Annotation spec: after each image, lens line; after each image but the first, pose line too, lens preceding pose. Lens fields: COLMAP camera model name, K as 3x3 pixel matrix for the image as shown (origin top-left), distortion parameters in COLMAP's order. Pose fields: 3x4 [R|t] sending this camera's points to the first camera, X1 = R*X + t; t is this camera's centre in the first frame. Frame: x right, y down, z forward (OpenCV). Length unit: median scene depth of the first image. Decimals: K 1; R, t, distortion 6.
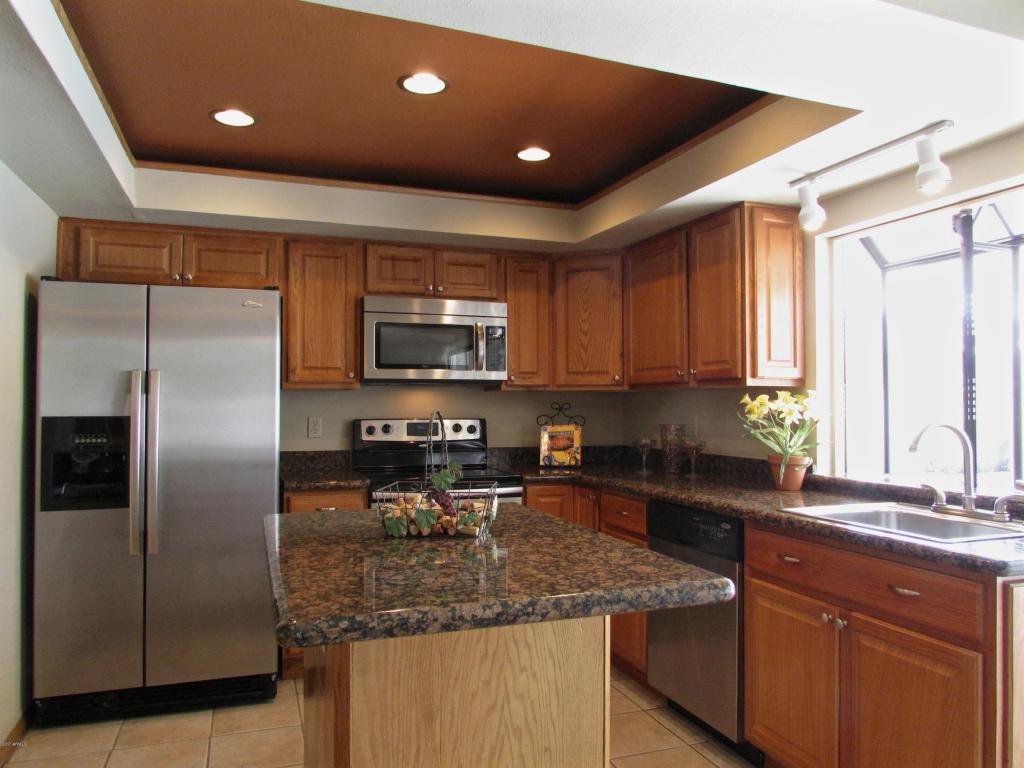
lens RADIAL K [[739.1, 0, 510.0], [0, 739.1, 378.1], [0, 0, 1]] dist [-0.015594, 0.010599]
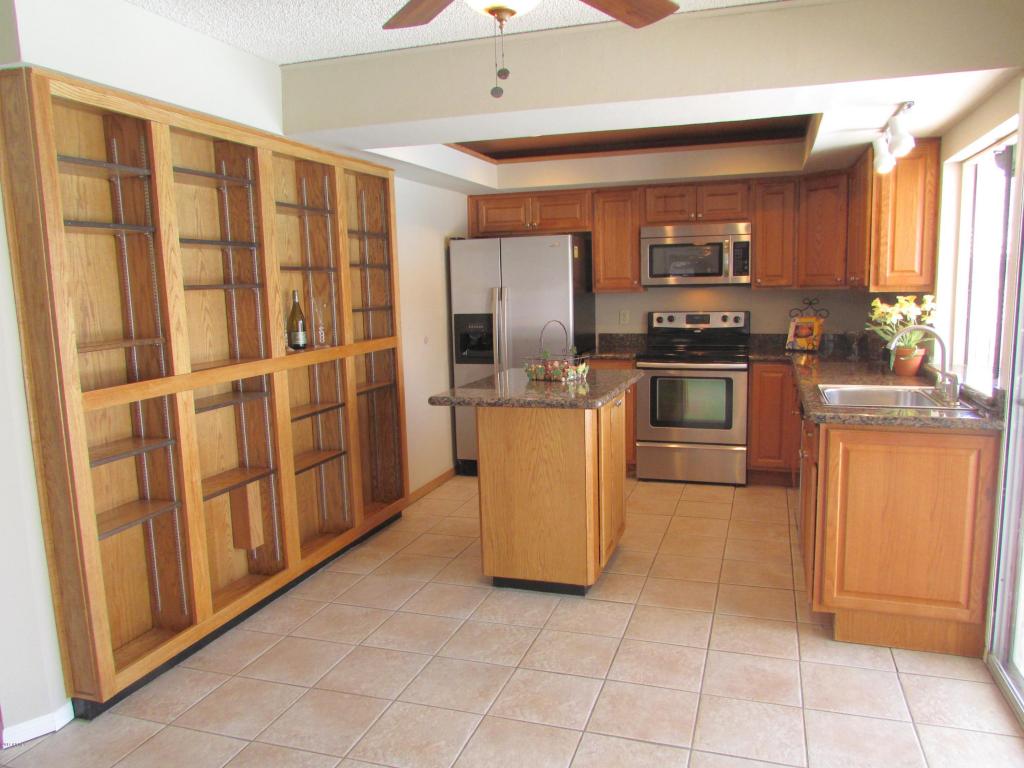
lens RADIAL K [[739.1, 0, 512.0], [0, 739.1, 386.8], [0, 0, 1]] dist [-0.015594, 0.010599]
pose [[0.791157, 0.065209, -0.608128, 0.479200], [0.045786, 0.985195, 0.165208, -0.052167], [0.609898, -0.158549, 0.776458, -0.304472]]
